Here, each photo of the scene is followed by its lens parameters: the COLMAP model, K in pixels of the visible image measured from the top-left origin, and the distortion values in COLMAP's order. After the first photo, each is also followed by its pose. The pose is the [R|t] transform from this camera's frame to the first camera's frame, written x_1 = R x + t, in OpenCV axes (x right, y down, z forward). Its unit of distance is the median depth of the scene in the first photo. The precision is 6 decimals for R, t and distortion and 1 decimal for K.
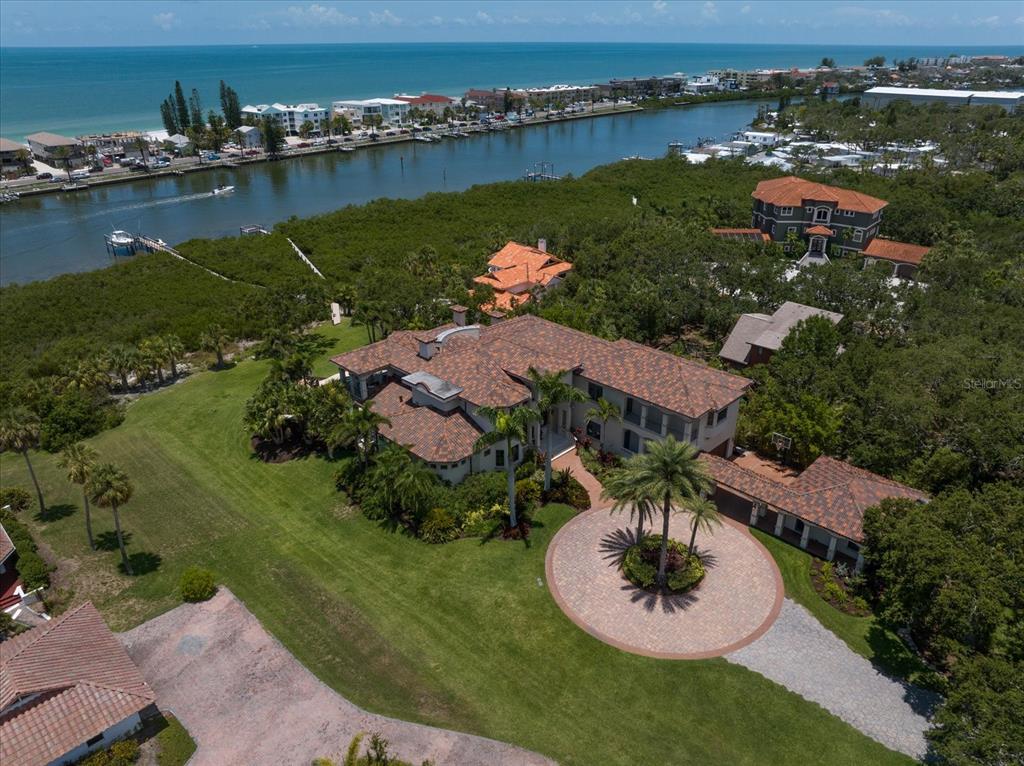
lens RADIAL K [[722.2, 0, 518.1], [0, 722.2, 381.3], [0, 0, 1]] dist [-0.070354, 0.055196]
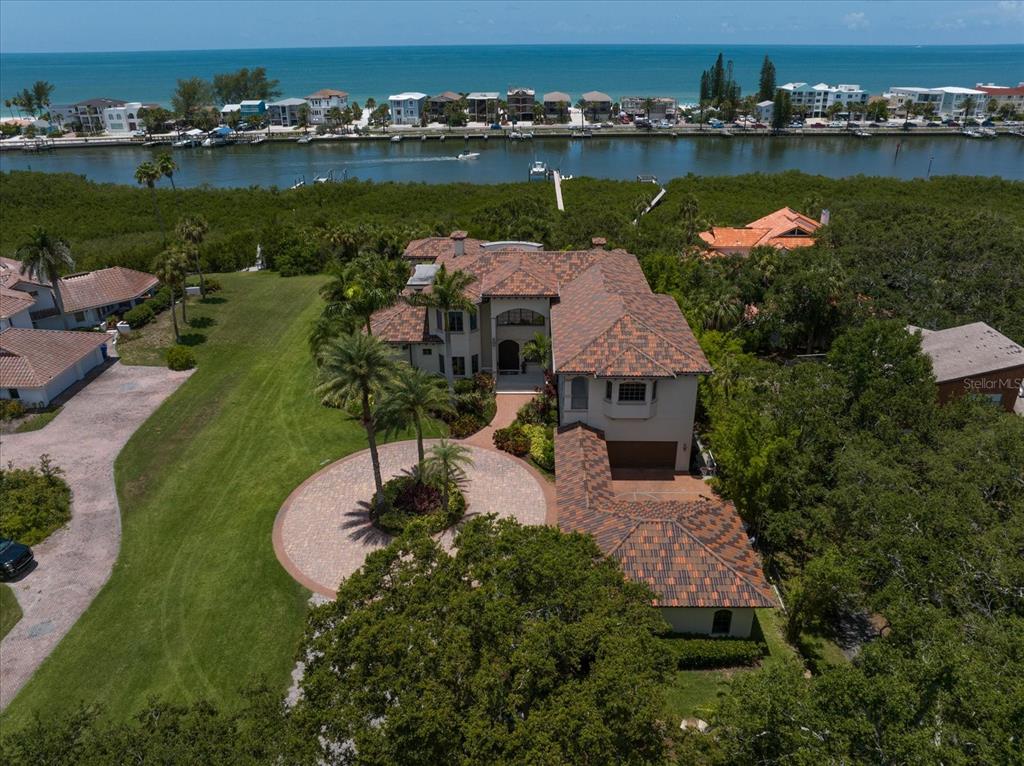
lens RADIAL K [[722.2, 0, 518.1], [0, 722.2, 381.3], [0, 0, 1]] dist [-0.070354, 0.055196]
pose [[0.683389, 0.311327, -0.660345, 0.166223], [-0.311013, 0.942481, 0.122476, -0.004367], [0.660492, 0.121677, 0.740908, 0.091390]]
